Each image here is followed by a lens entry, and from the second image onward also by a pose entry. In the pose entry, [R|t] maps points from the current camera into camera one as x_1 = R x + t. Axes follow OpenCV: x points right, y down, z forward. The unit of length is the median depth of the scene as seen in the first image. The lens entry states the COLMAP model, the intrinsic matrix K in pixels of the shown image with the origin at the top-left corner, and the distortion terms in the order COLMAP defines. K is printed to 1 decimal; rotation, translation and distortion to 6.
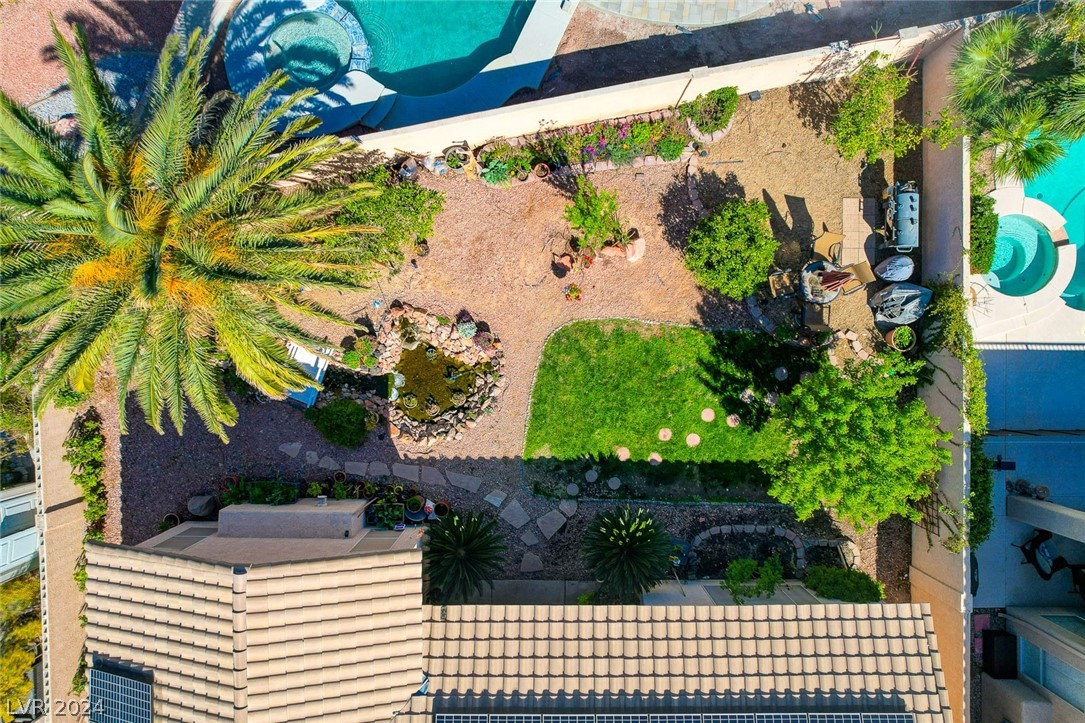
lens RADIAL K [[693.4, 0, 547.1], [0, 693.4, 358.6], [0, 0, 1]] dist [-0.072130, 0.066491]
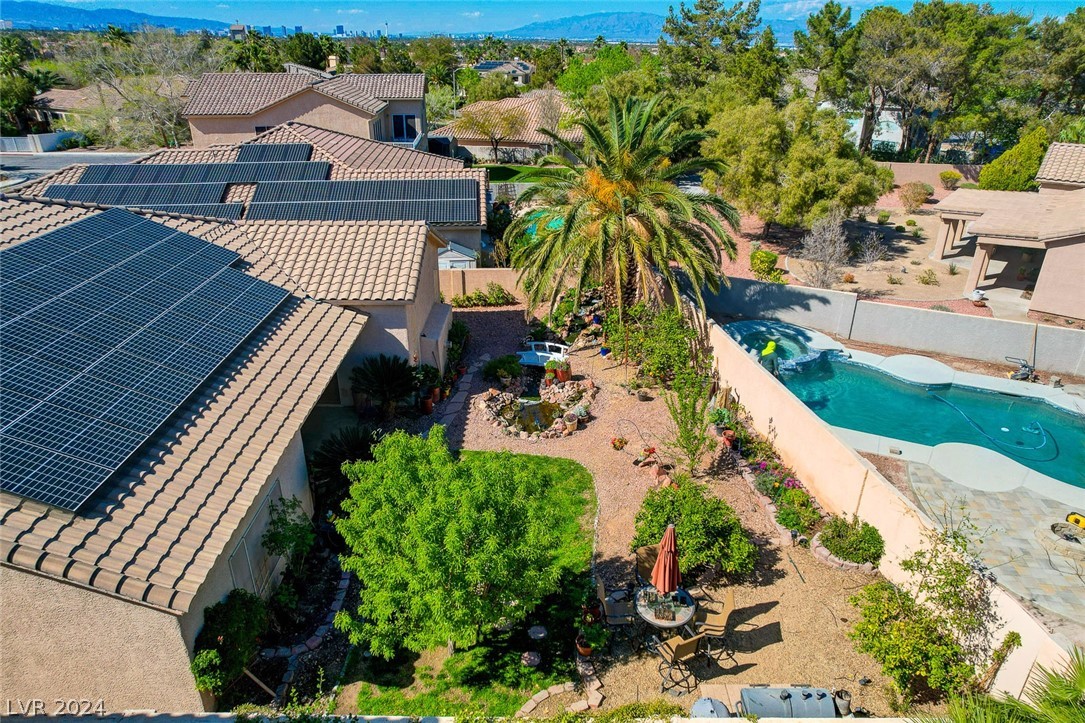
lens RADIAL K [[693.4, 0, 547.1], [0, 693.4, 358.6], [0, 0, 1]] dist [-0.072130, 0.066491]
pose [[0.002508, 0.428930, -0.903334, 0.879867], [-0.999997, 0.000433, -0.002571, 0.013616], [-0.000712, 0.903337, 0.428930, 0.421833]]
